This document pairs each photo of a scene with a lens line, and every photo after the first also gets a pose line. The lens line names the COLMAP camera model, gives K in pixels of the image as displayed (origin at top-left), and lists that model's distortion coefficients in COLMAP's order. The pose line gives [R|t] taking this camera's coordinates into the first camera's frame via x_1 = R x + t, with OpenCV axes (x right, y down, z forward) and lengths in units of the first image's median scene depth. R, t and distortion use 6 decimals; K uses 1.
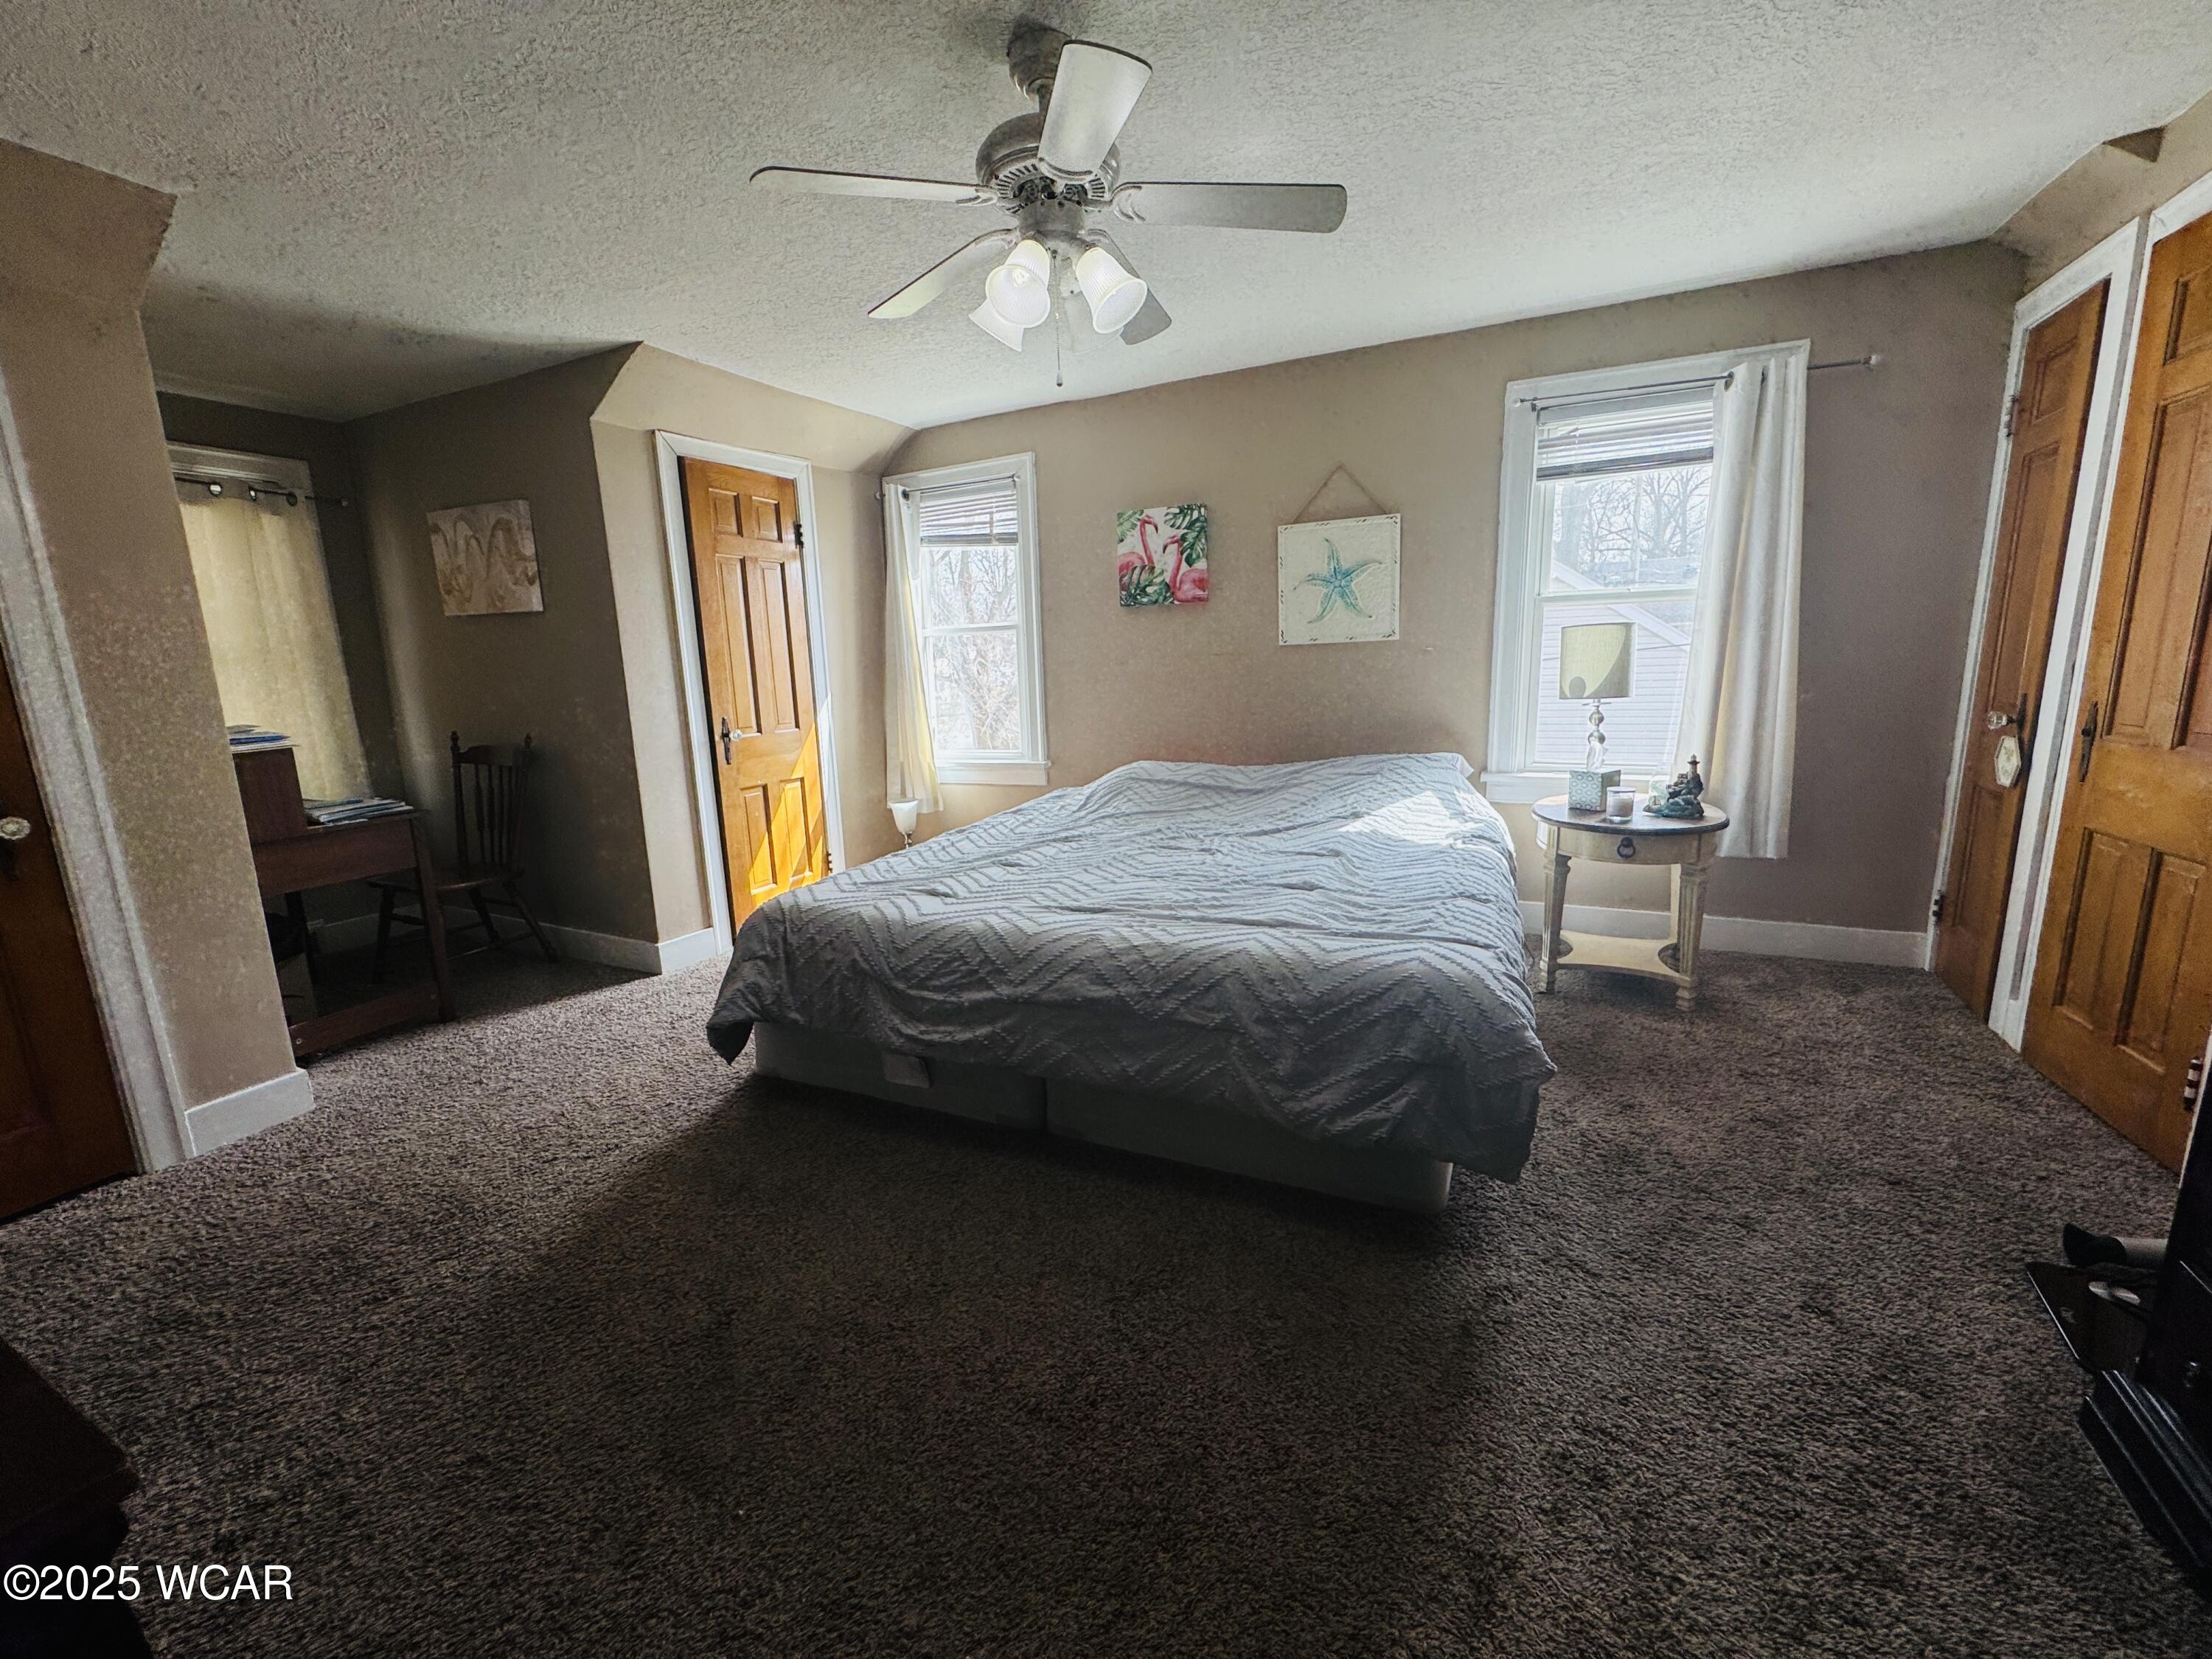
lens RADIAL K [[878.3, 0, 1106.2], [0, 878.3, 823.9], [0, 0, 1]] dist [-0.001854, 0.000051]
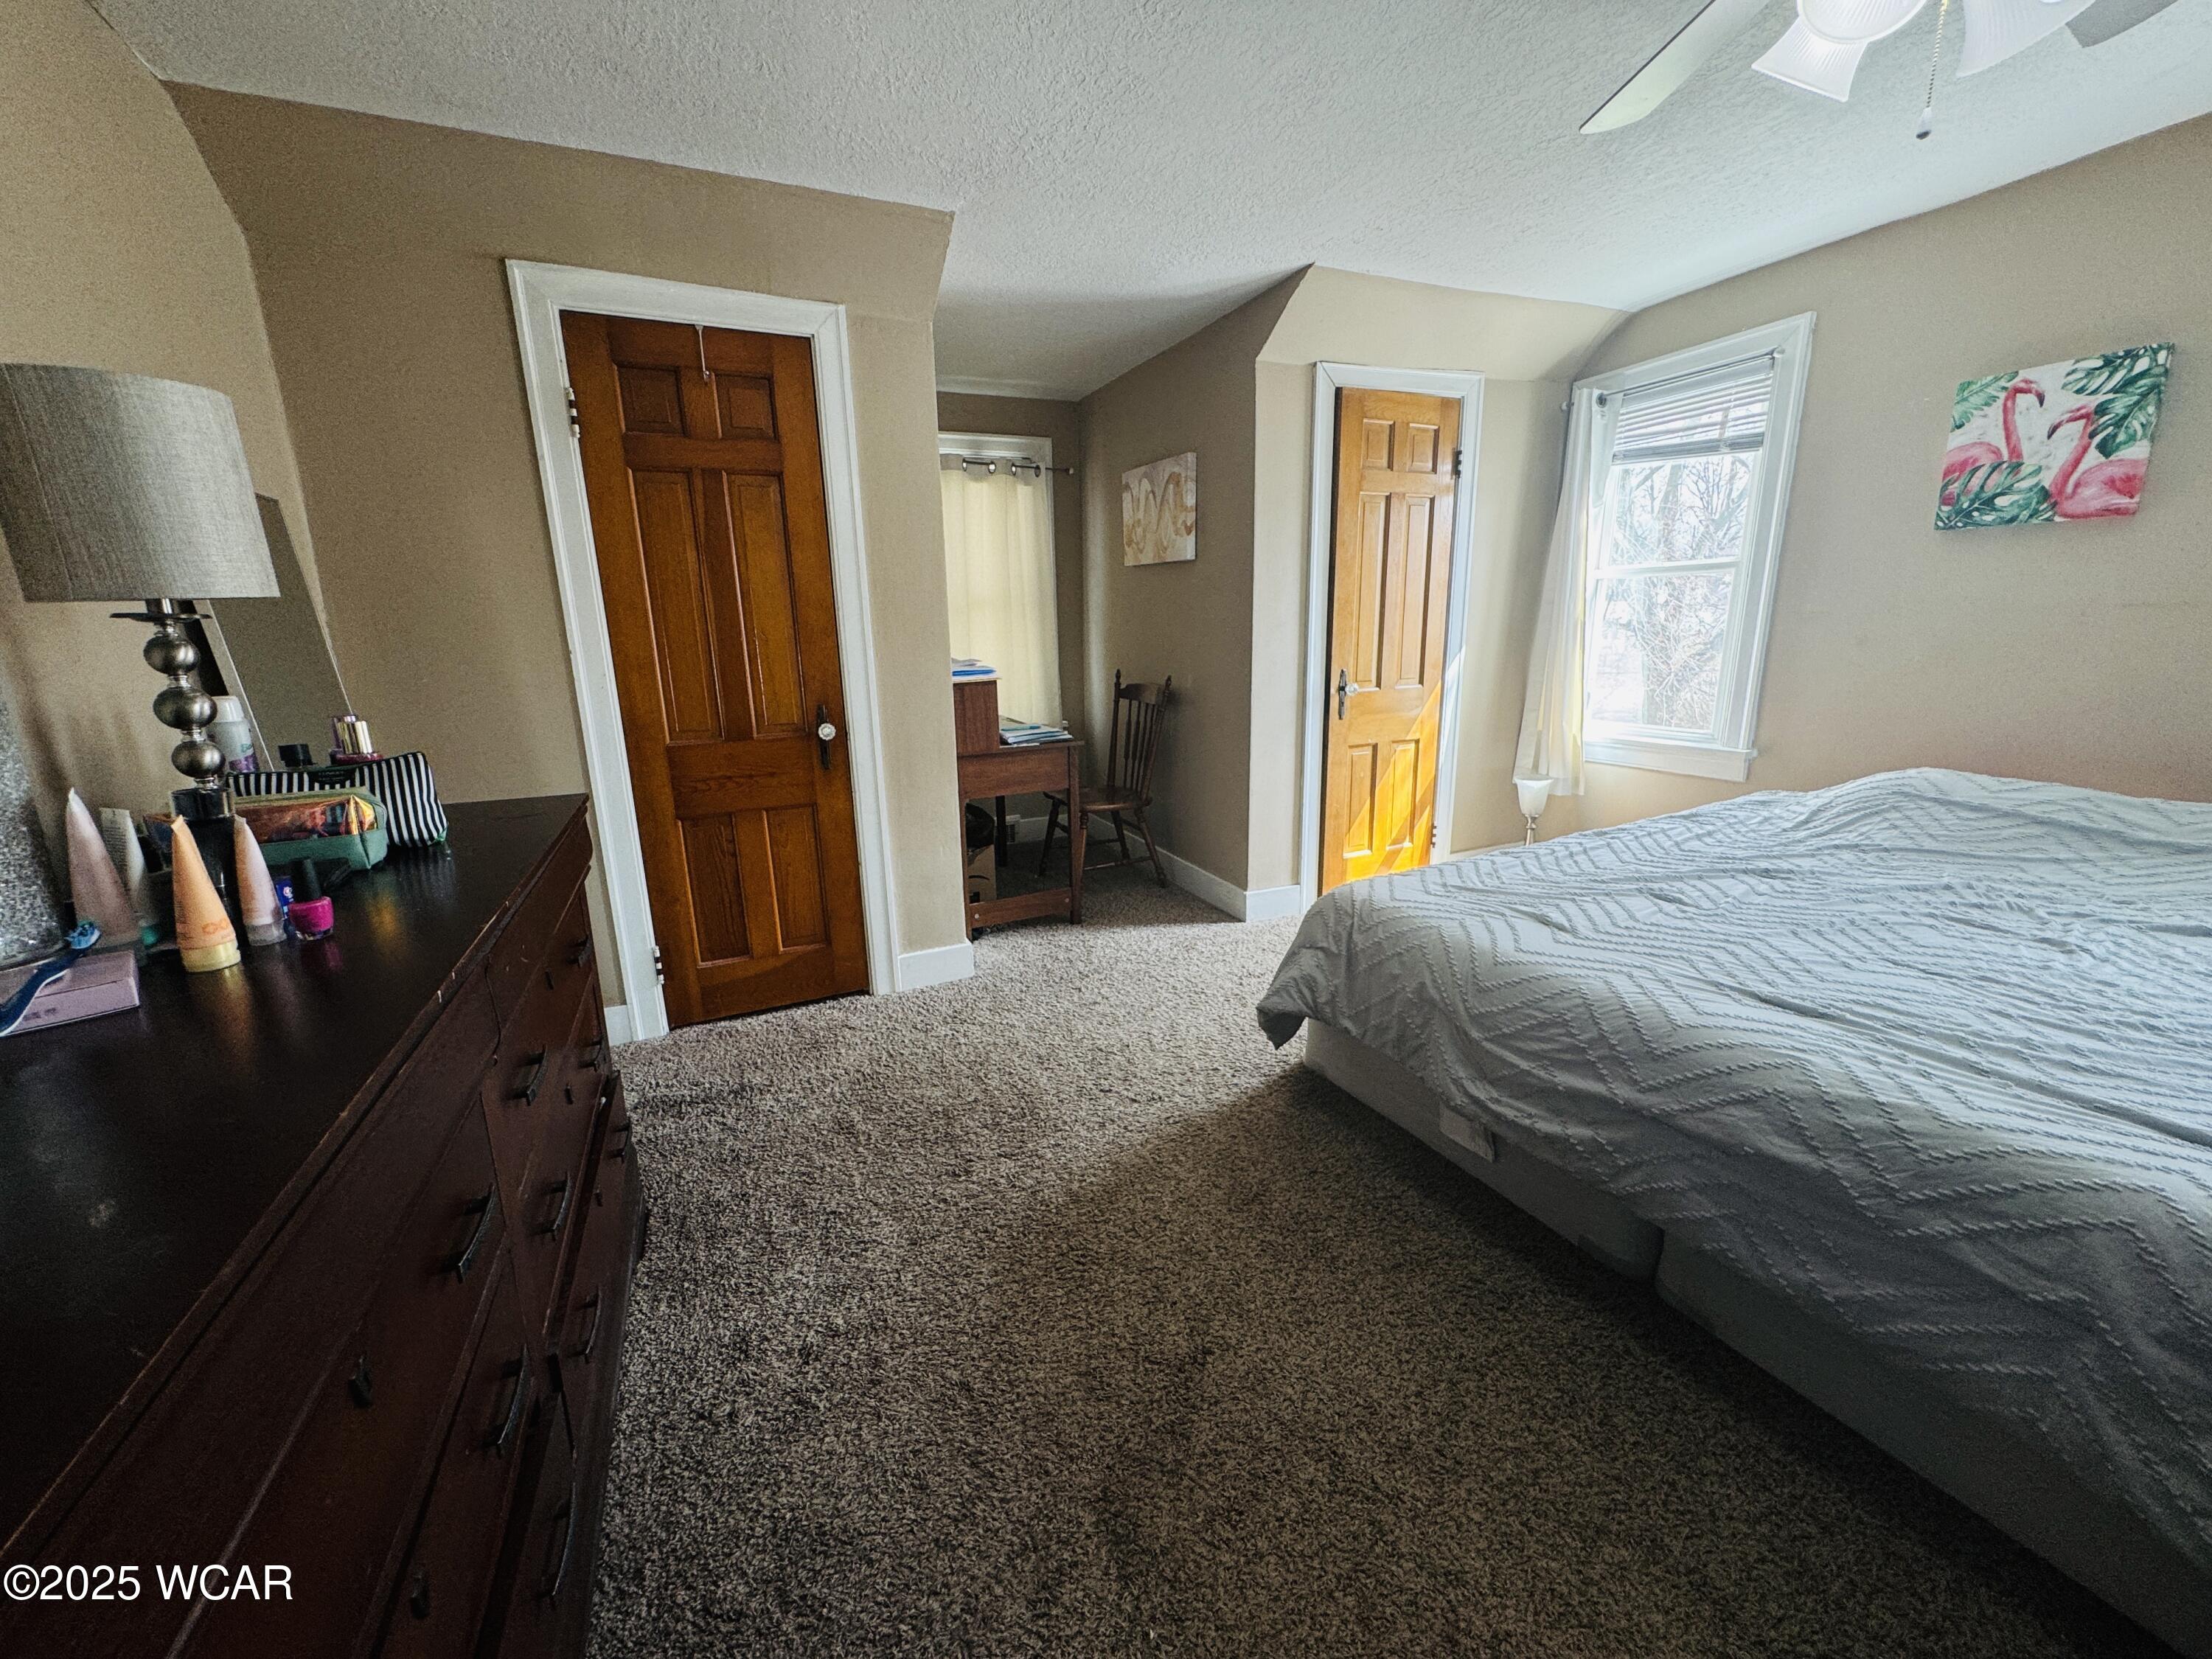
lens RADIAL K [[878.3, 0, 1106.2], [0, 878.3, 823.9], [0, 0, 1]] dist [-0.001854, 0.000051]
pose [[0.765460, 0.161692, -0.622838, -0.019725], [-0.122001, 0.986827, 0.106247, -0.032951], [0.631813, -0.005341, 0.775103, 0.132445]]
